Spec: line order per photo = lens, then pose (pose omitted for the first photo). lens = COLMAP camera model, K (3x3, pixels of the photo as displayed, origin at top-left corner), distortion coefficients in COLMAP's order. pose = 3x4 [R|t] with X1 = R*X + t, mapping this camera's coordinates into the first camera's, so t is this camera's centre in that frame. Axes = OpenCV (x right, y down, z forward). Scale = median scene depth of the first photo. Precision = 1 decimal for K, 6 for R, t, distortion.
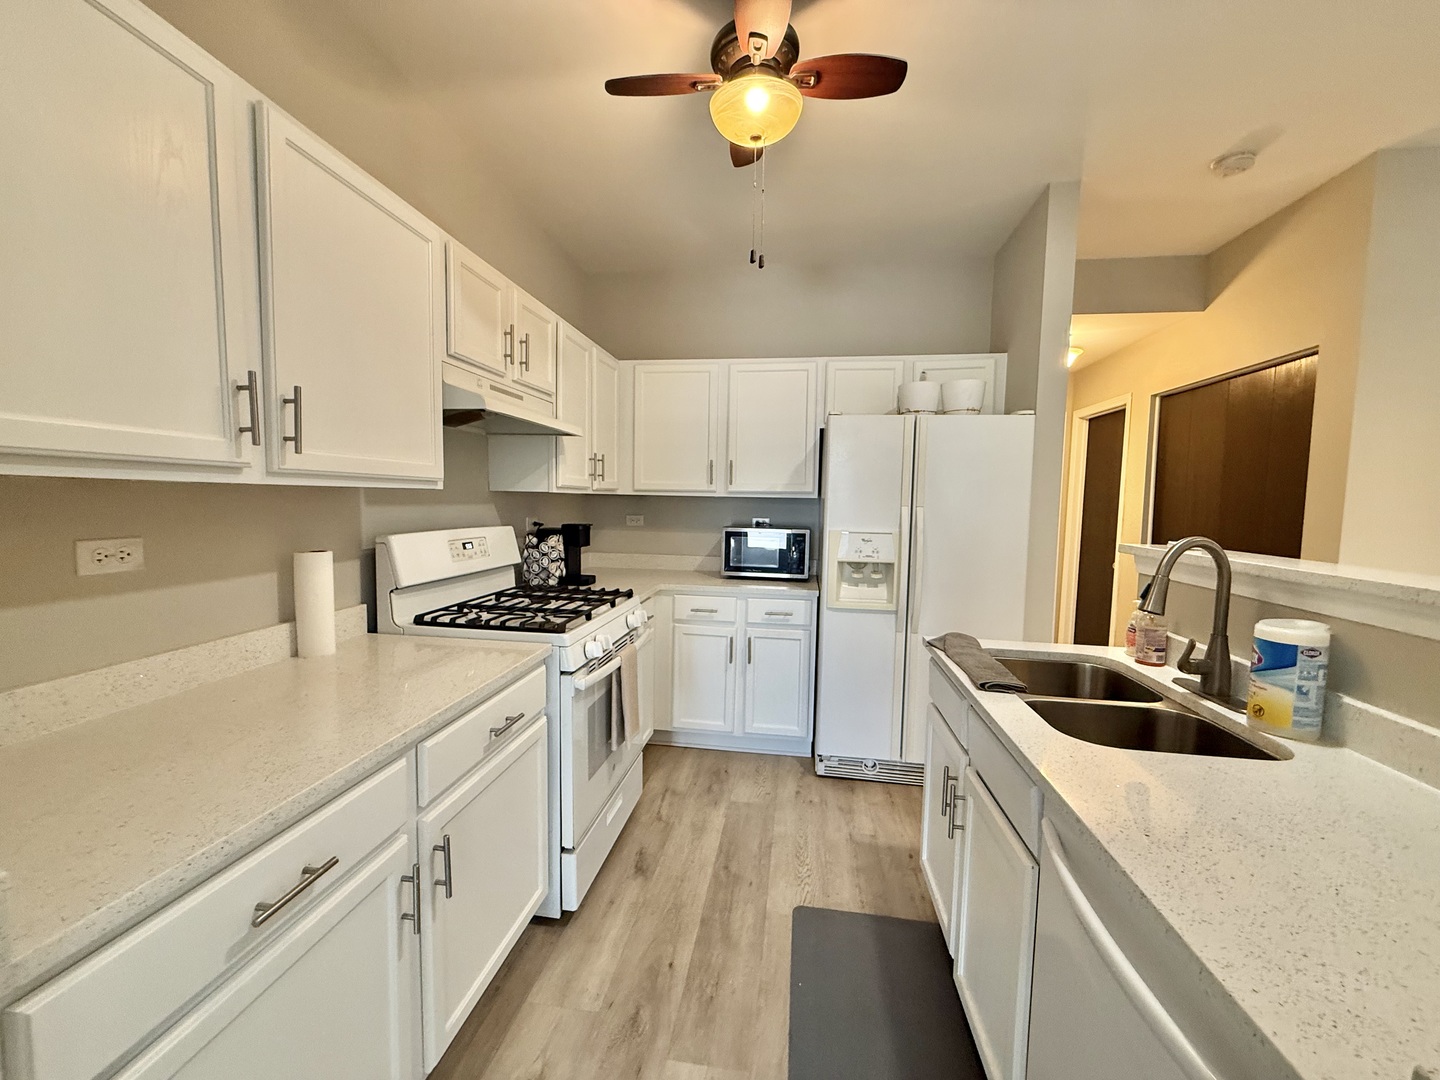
lens RADIAL K [[575.9, 0, 717.7], [0, 575.9, 539.4], [0, 0, 1]] dist [-0.001847, 0.000293]
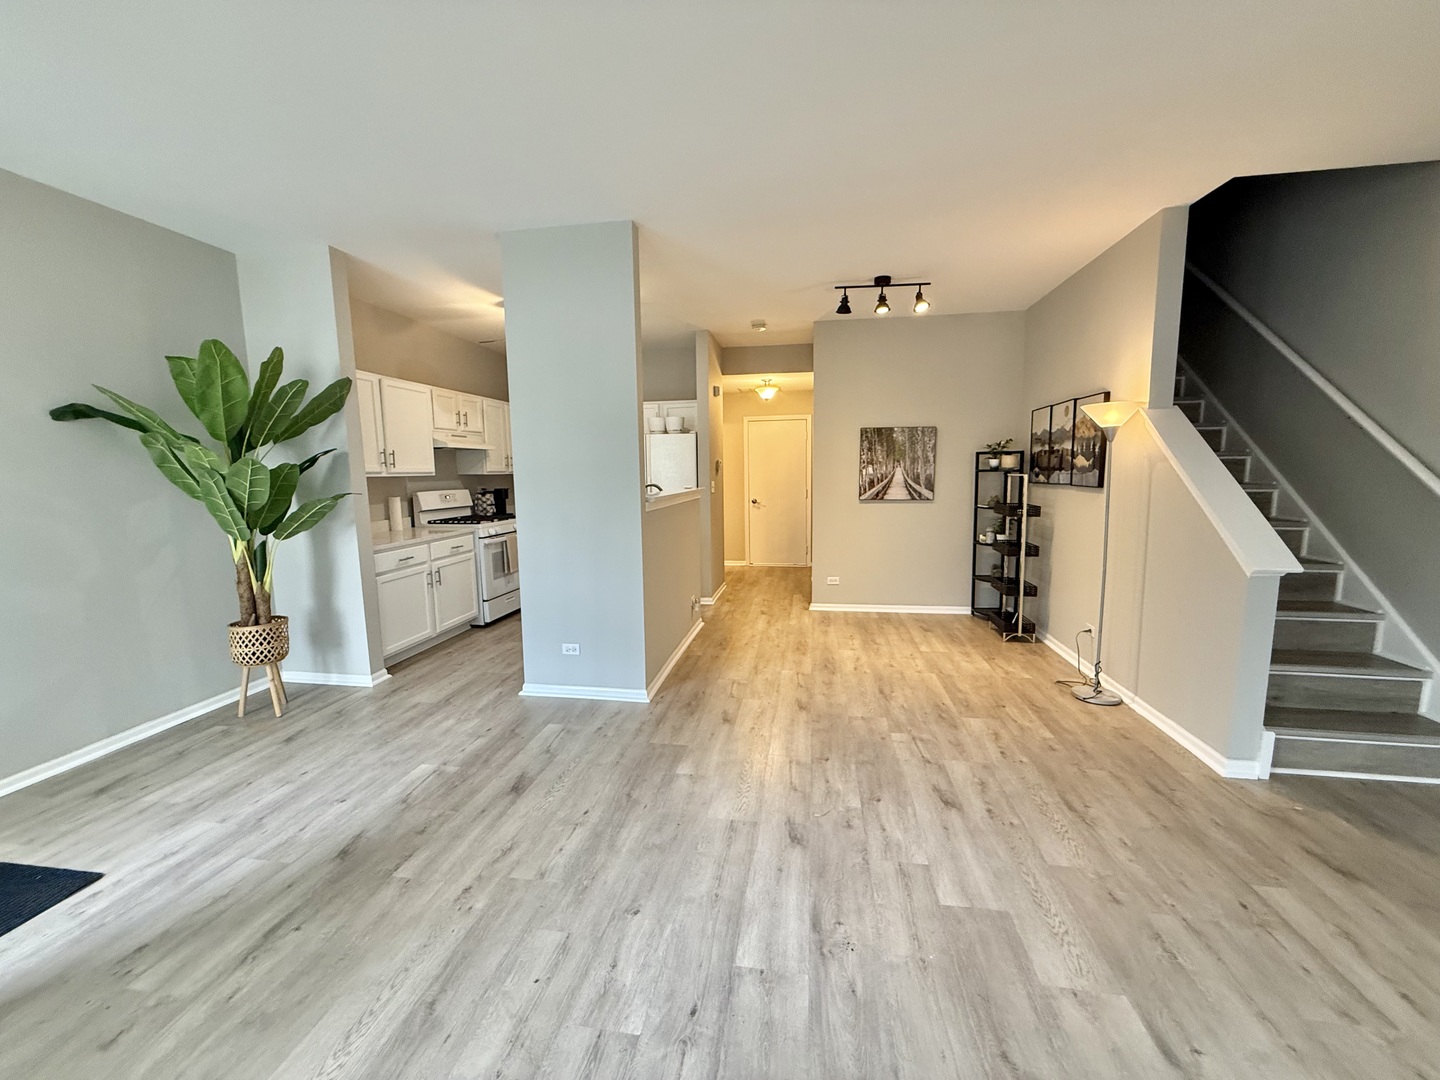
lens RADIAL K [[575.9, 0, 717.7], [0, 575.9, 539.4], [0, 0, 1]] dist [-0.001847, 0.000293]
pose [[0.999453, -0.028384, -0.016972, 0.872812], [0.029211, 0.998289, 0.050655, 0.114623], [0.015506, -0.051123, 0.998572, -1.673076]]
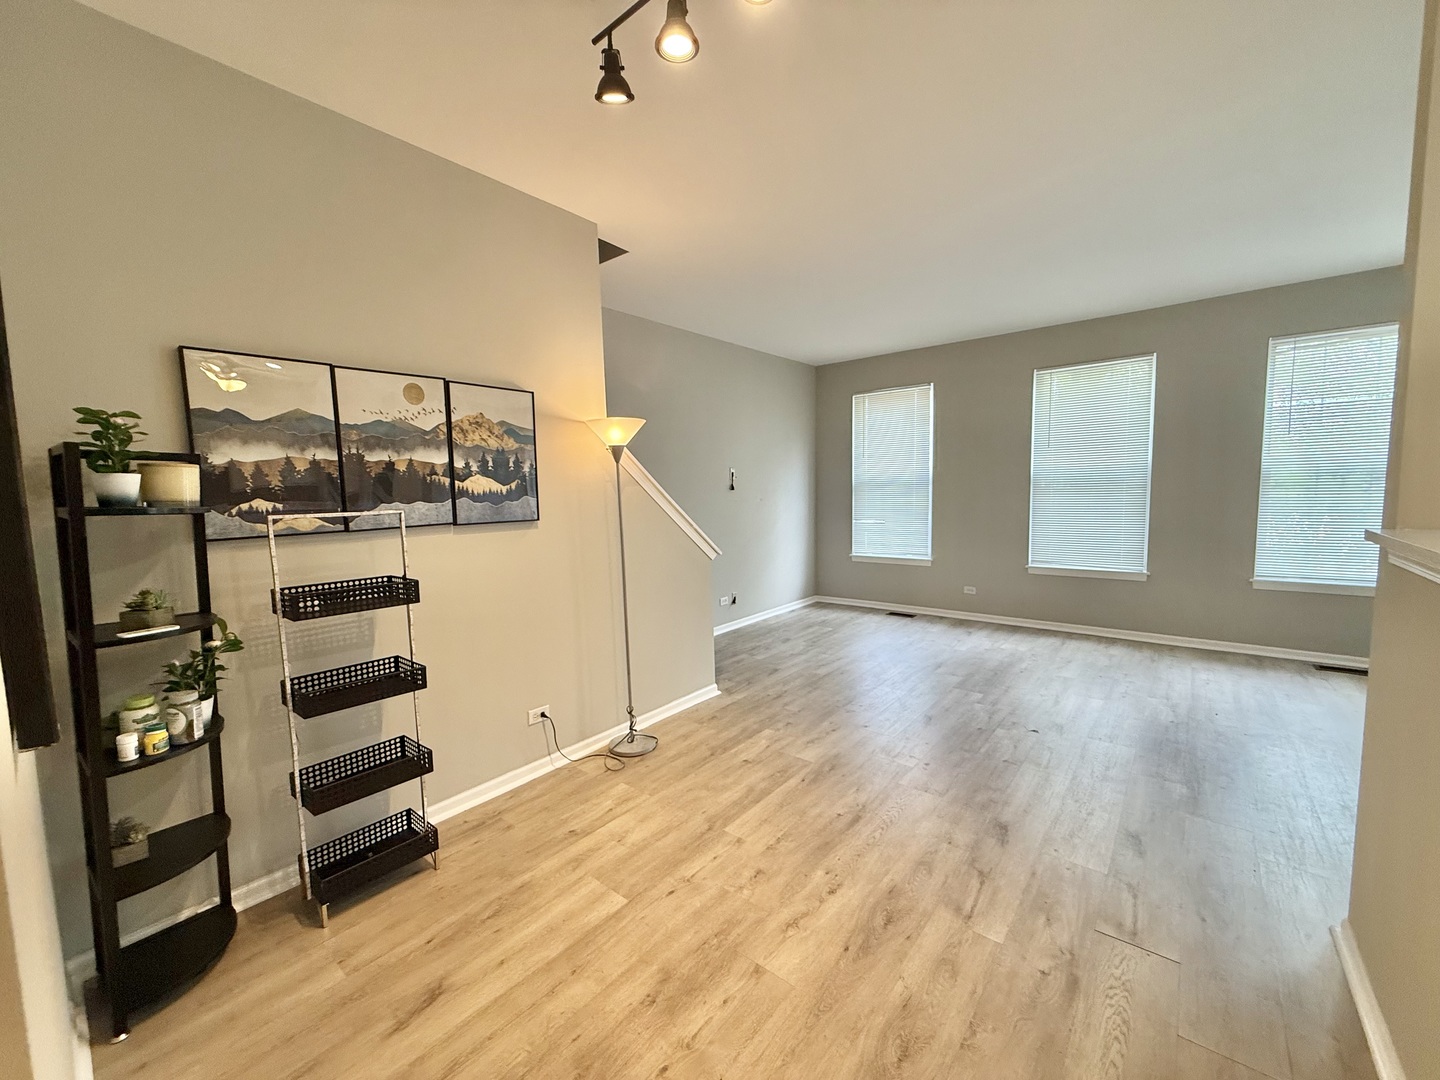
lens RADIAL K [[575.9, 0, 717.7], [0, 575.9, 539.4], [0, 0, 1]] dist [-0.001847, 0.000293]
pose [[-0.856386, -0.043538, 0.514497, 1.000937], [0.044303, 0.986568, 0.157228, -0.079411], [-0.514432, 0.157442, -0.842954, 1.234553]]
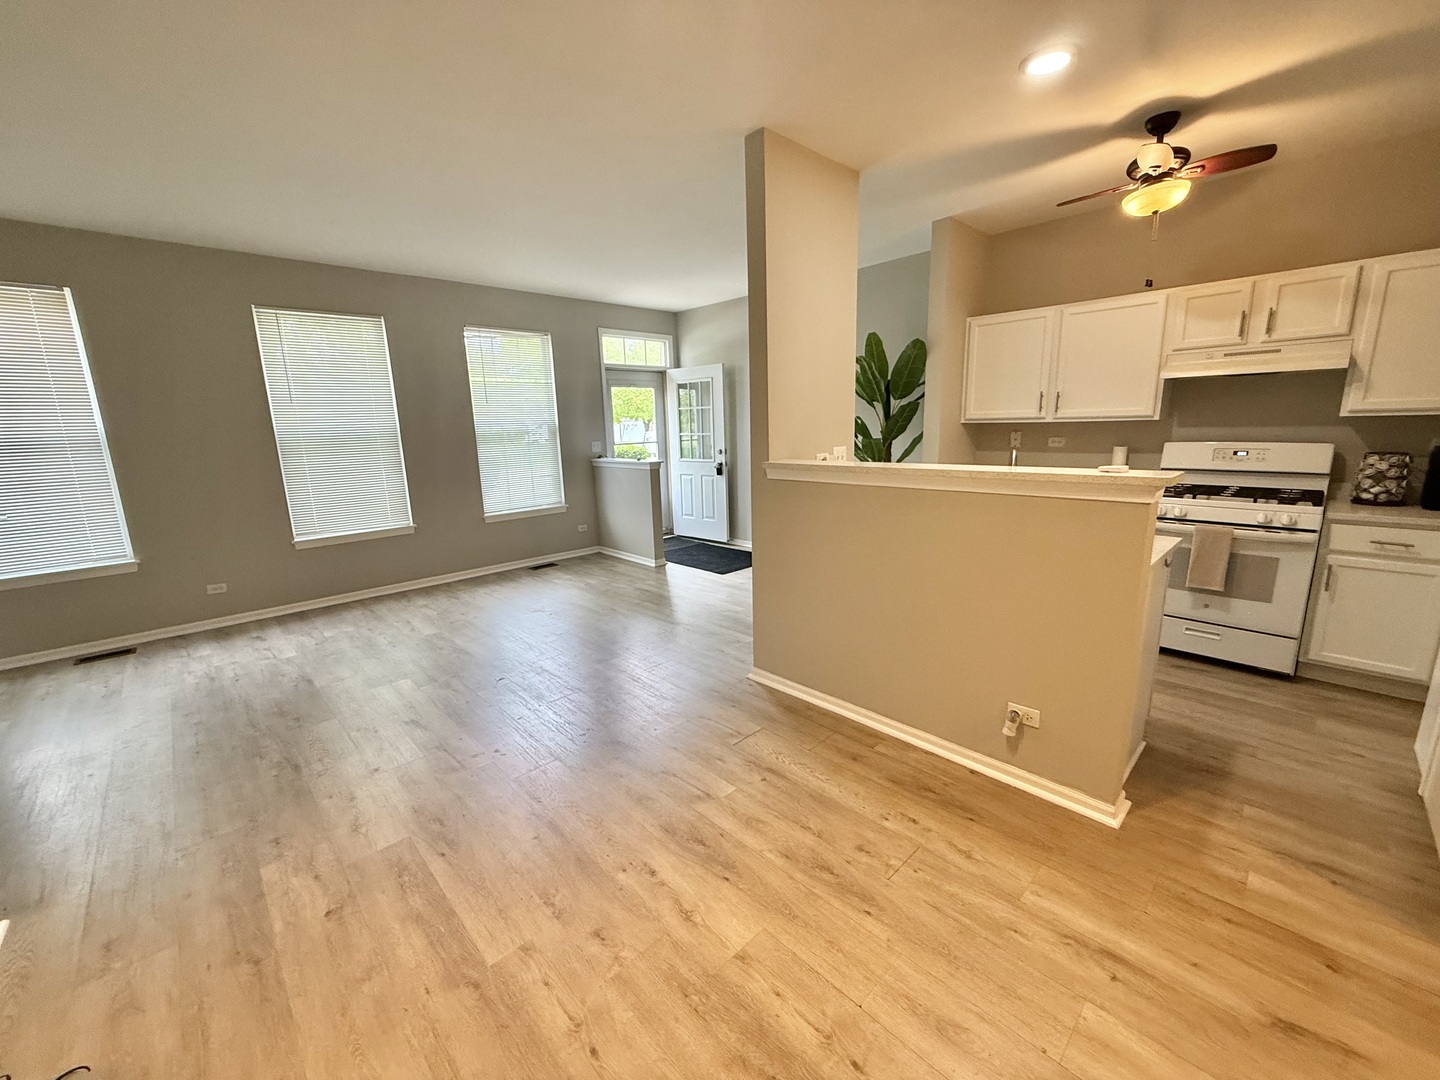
lens RADIAL K [[575.9, 0, 717.7], [0, 575.9, 539.4], [0, 0, 1]] dist [-0.001847, 0.000293]
pose [[-0.612685, 0.157954, -0.774382, 1.913663], [-0.038466, 0.972703, 0.228841, -0.072975], [0.789390, 0.169995, -0.589885, 0.940391]]
